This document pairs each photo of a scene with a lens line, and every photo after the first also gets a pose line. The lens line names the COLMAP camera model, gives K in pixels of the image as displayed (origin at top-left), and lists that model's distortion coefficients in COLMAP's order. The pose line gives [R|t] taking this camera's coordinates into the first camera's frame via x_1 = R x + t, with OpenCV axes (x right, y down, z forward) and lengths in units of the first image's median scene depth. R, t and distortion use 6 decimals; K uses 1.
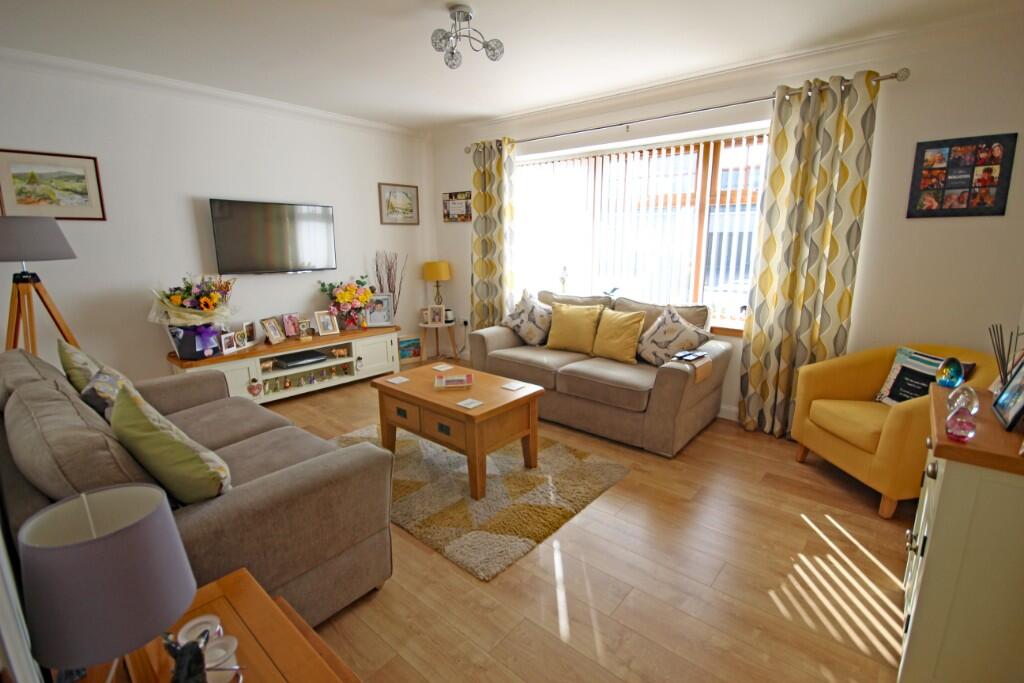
lens RADIAL K [[471.1, 0, 518.5], [0, 471.1, 337.8], [0, 0, 1]] dist [-0.002180, -0.001554]
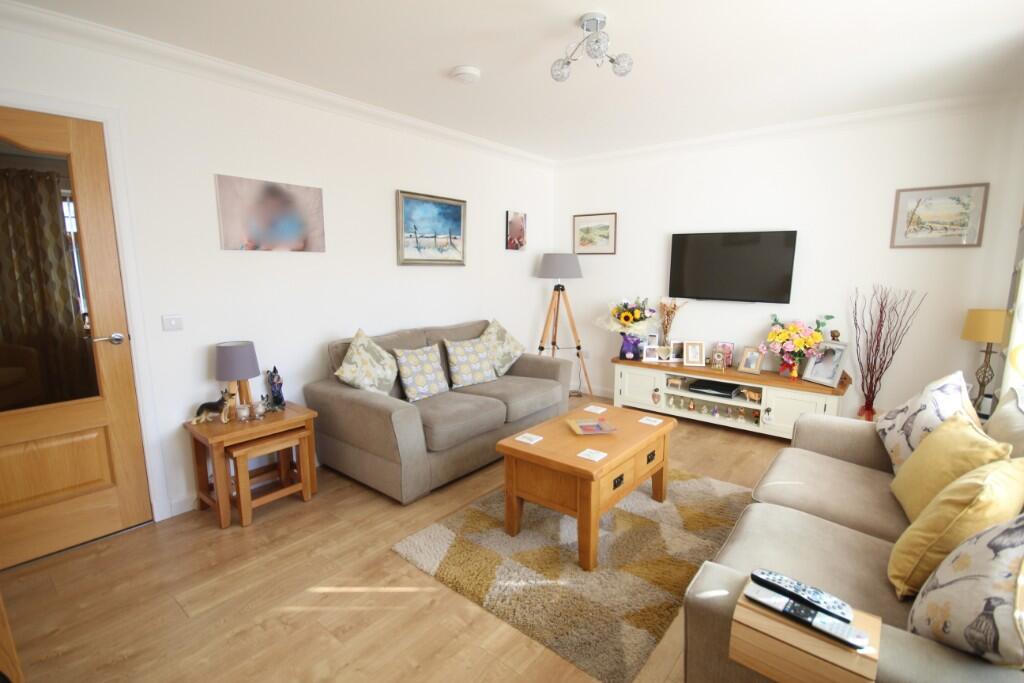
lens RADIAL K [[471.1, 0, 520.7], [0, 471.1, 340.3], [0, 0, 1]] dist [-0.002180, -0.001554]
pose [[0.026104, 0.160823, -0.986638, 0.525151], [-0.209807, 0.965873, 0.151887, -0.127158], [0.977394, 0.203039, 0.058955, 0.572953]]
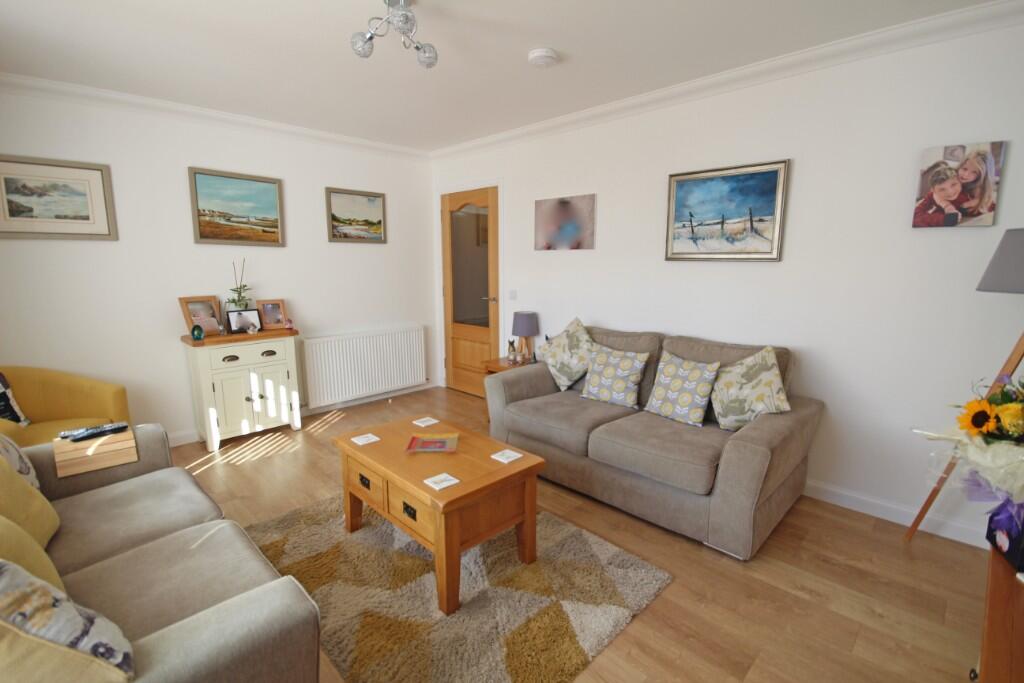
lens RADIAL K [[471.1, 0, 513.6], [0, 471.1, 338.4], [0, 0, 1]] dist [-0.002180, -0.001554]
pose [[-0.997512, -0.002139, 0.070460, -0.658008], [0.023906, 0.930045, 0.366667, -0.340211], [-0.066315, 0.367439, -0.927680, 1.571158]]
